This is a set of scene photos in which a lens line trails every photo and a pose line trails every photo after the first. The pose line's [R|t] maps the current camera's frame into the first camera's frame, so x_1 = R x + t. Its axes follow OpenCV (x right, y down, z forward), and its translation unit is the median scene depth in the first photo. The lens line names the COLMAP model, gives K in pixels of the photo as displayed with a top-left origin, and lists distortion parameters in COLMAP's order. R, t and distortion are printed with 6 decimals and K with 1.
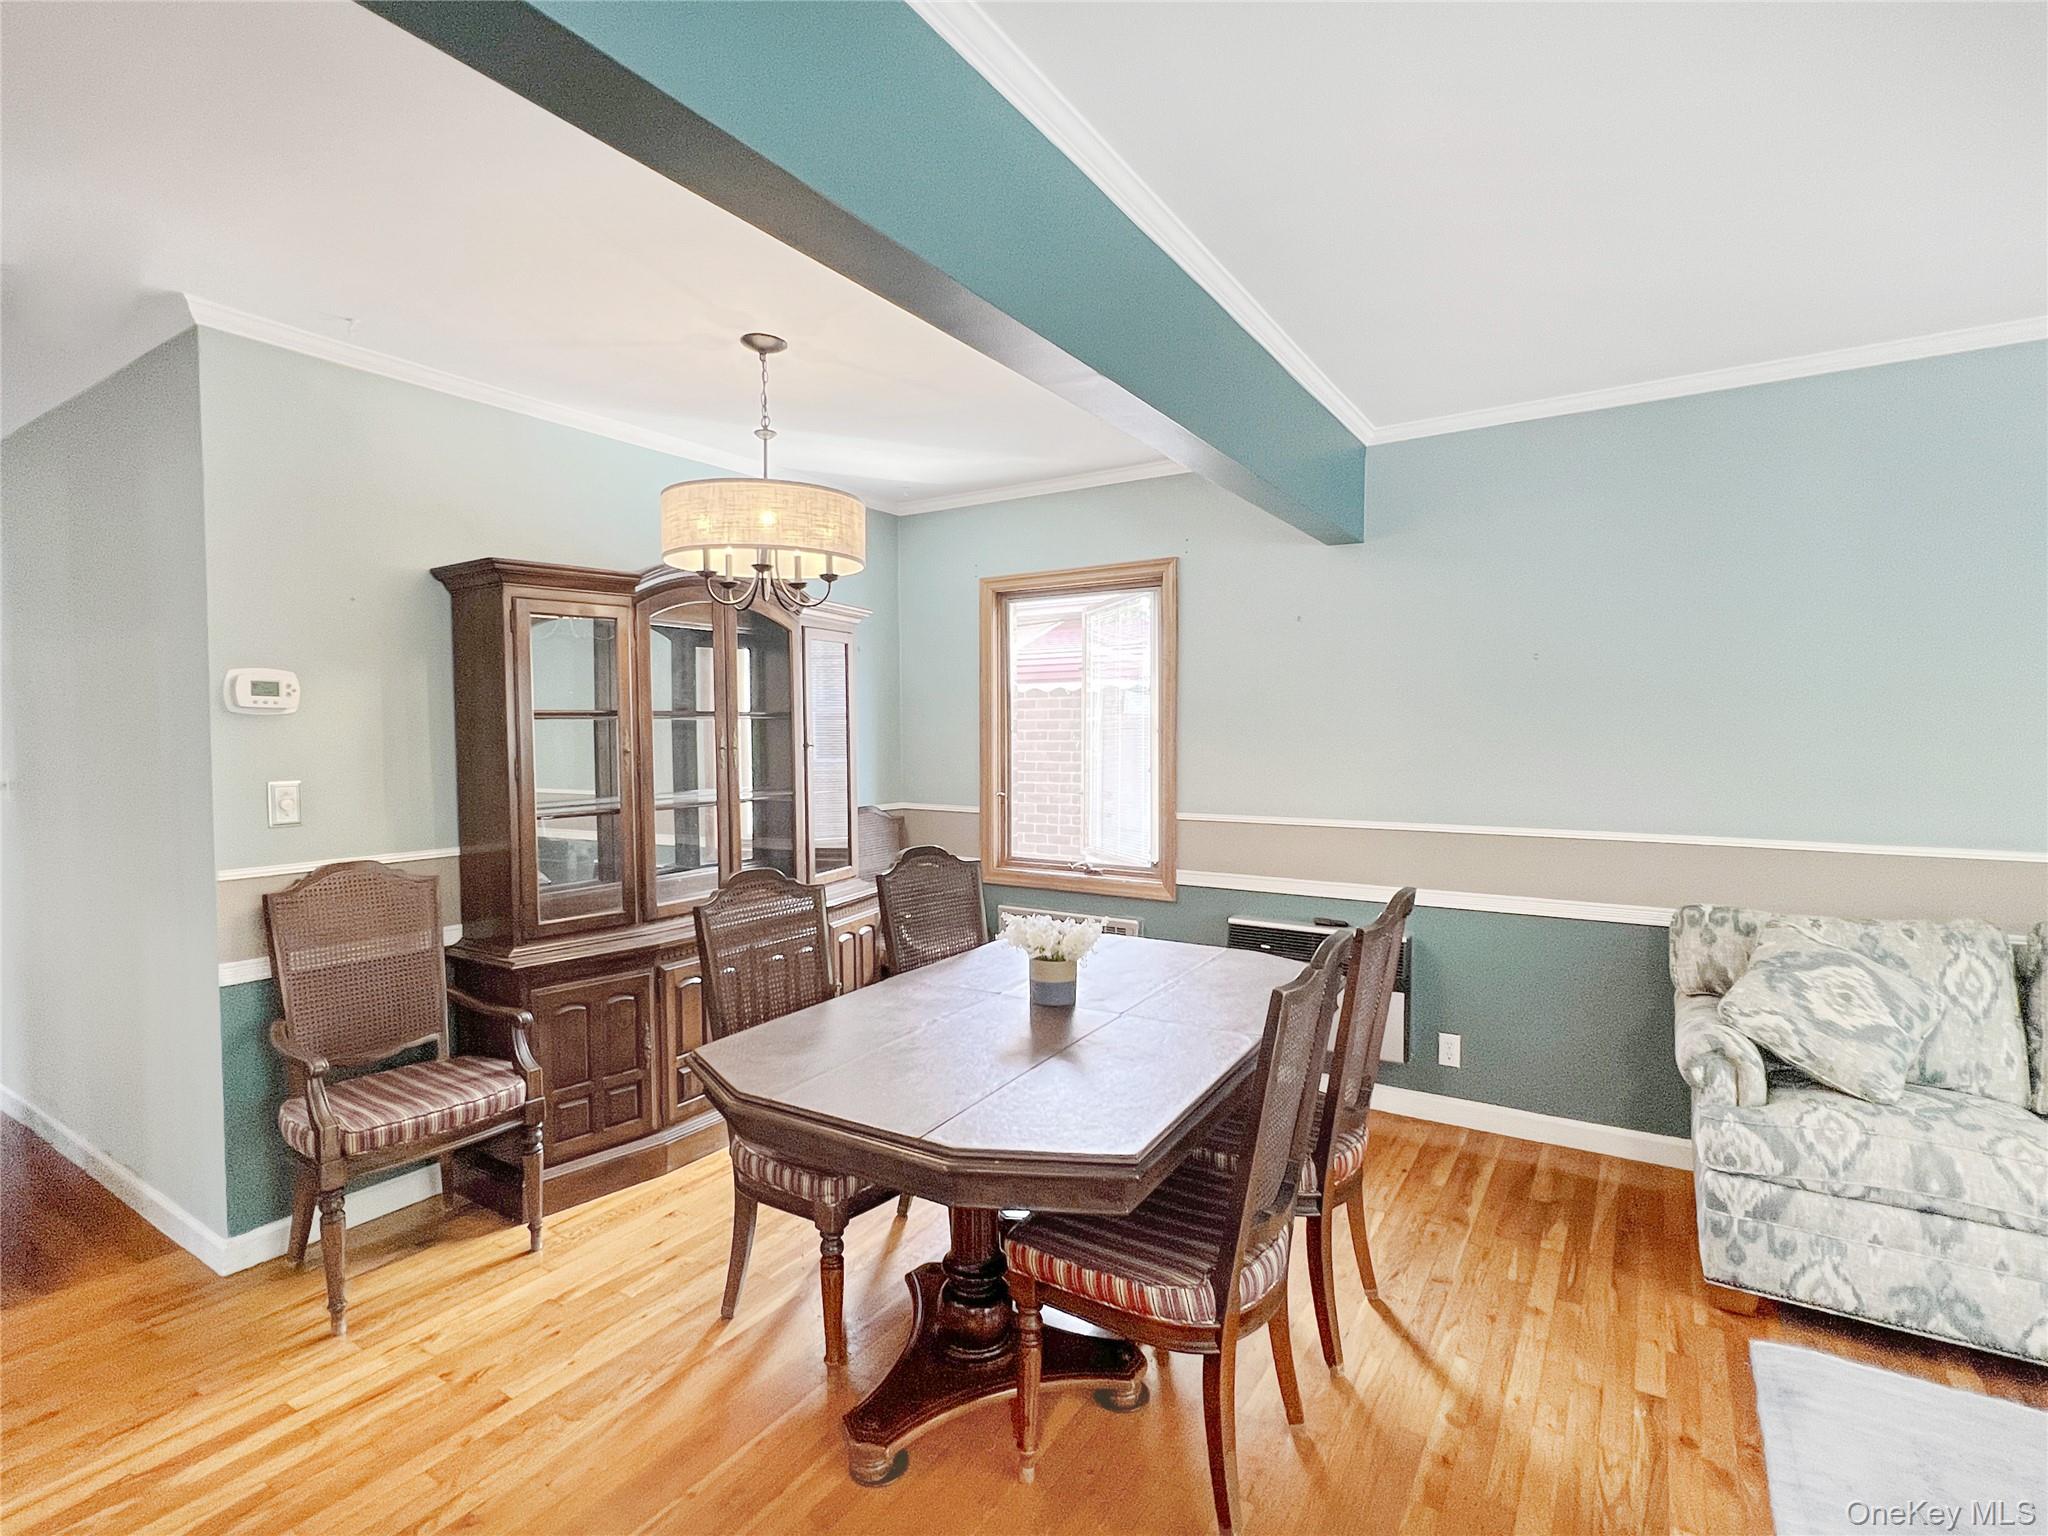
lens RADIAL K [[976.3, 0, 1008.1], [0, 976.3, 759.4], [0, 0, 1]] dist [-0.003333, 0.001333]
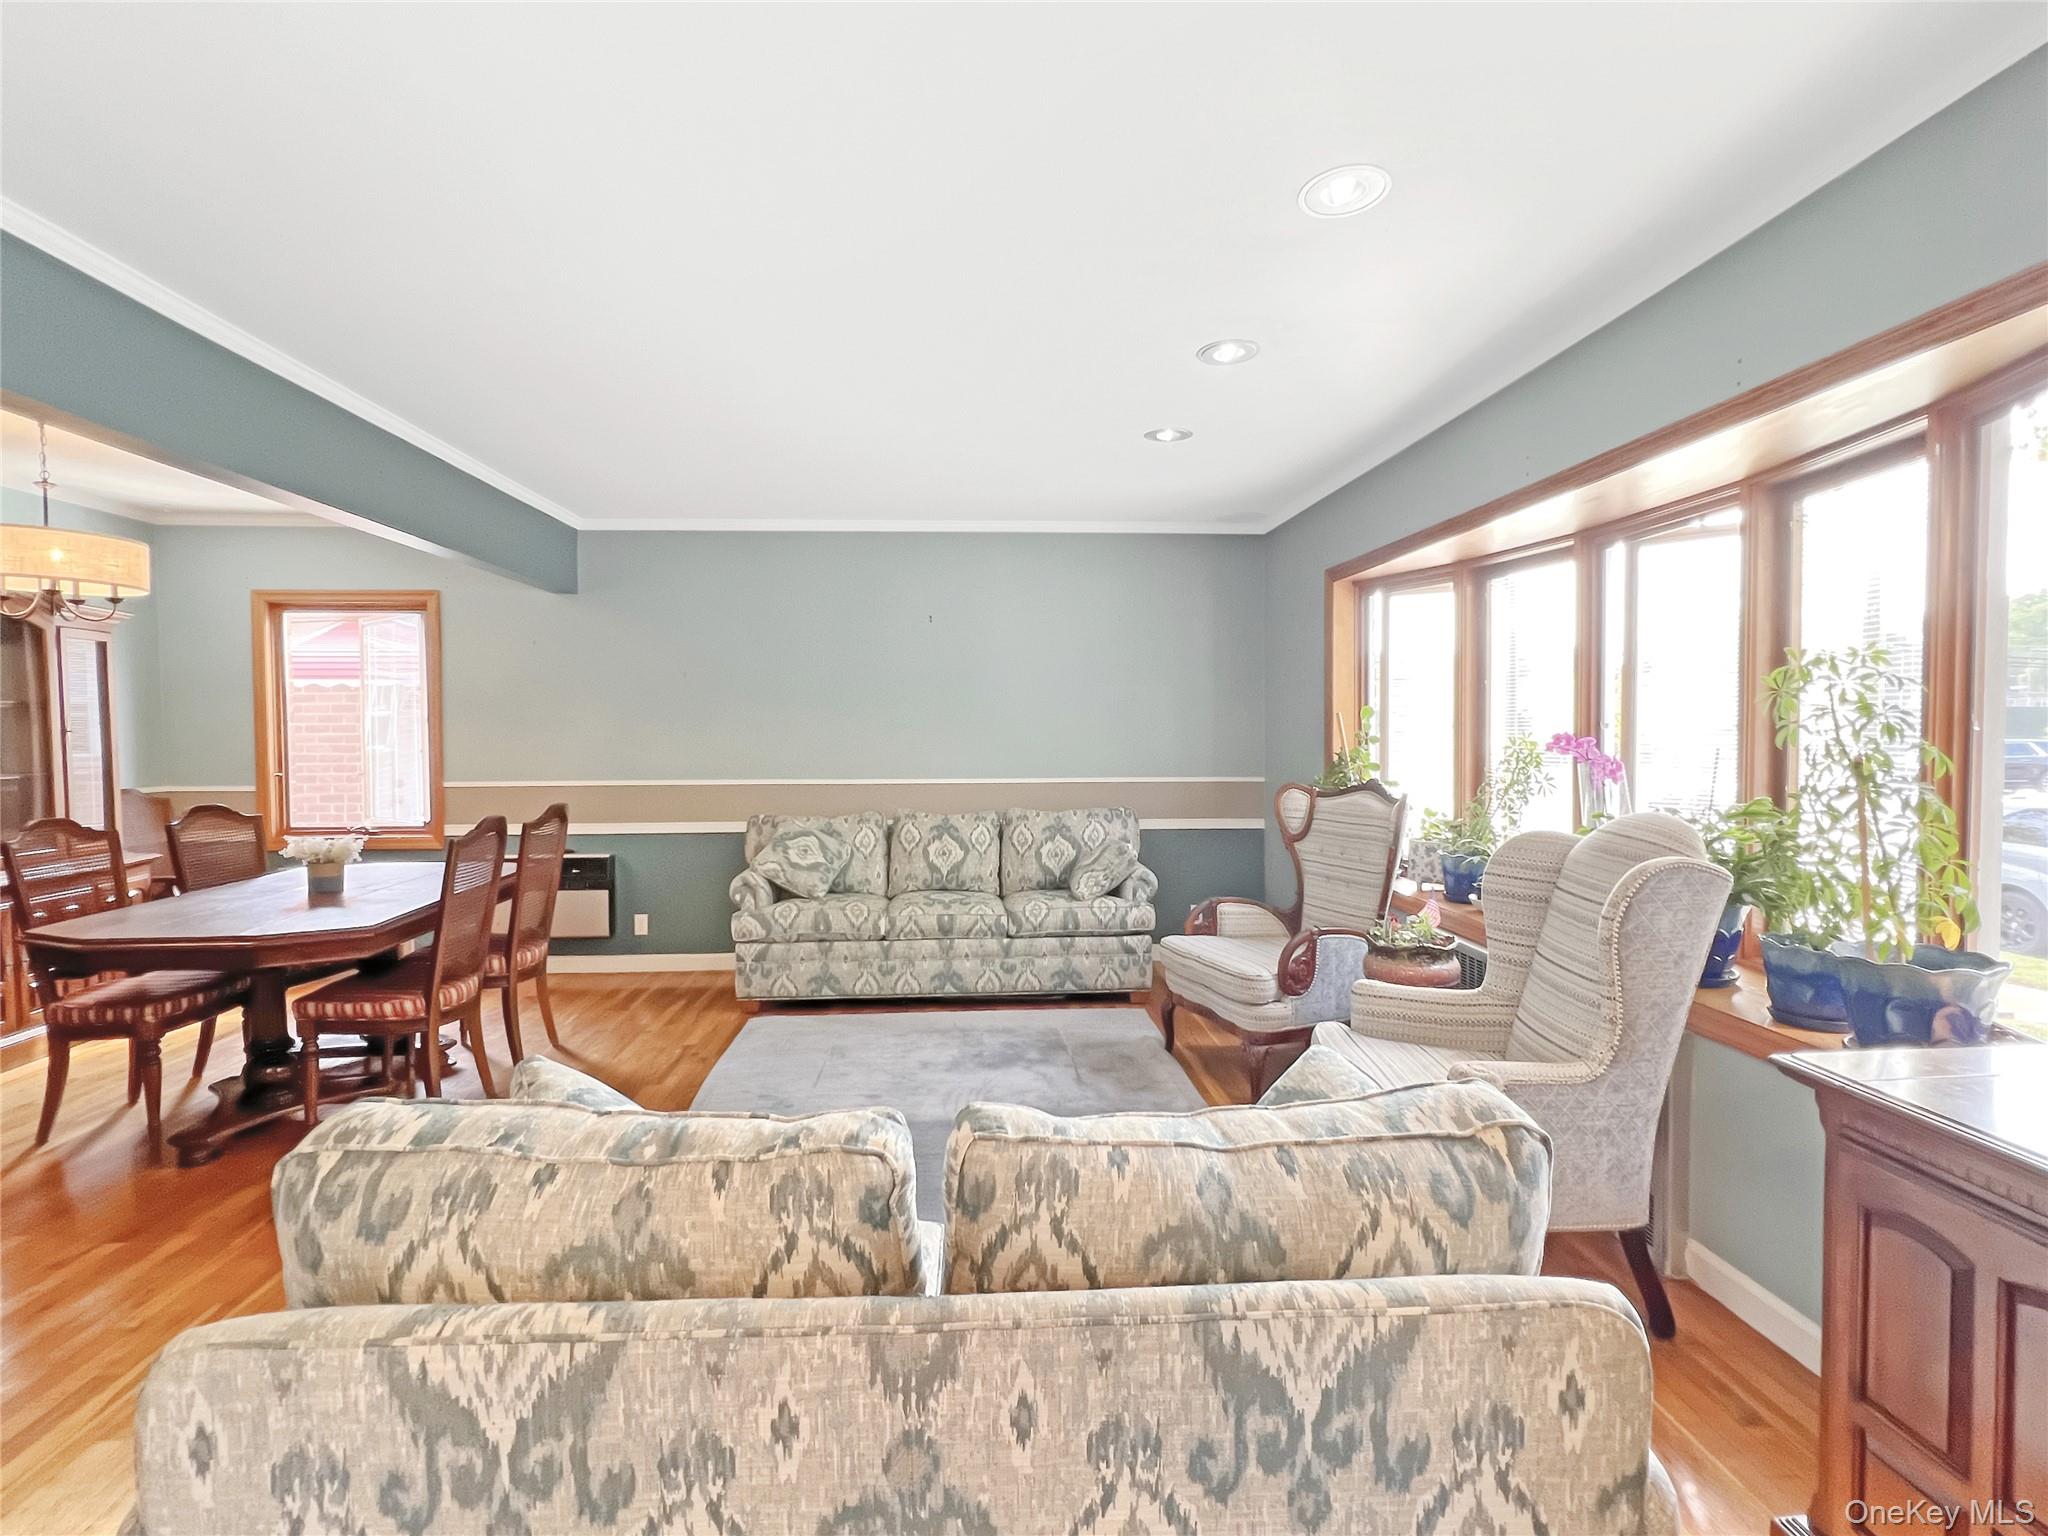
lens RADIAL K [[976.3, 0, 1008.1], [0, 976.3, 759.4], [0, 0, 1]] dist [-0.003333, 0.001333]
pose [[0.801751, -0.020005, 0.597324, -0.006166], [0.019573, 0.999782, 0.007213, 0.046584], [-0.597338, 0.005908, 0.801968, -0.840463]]
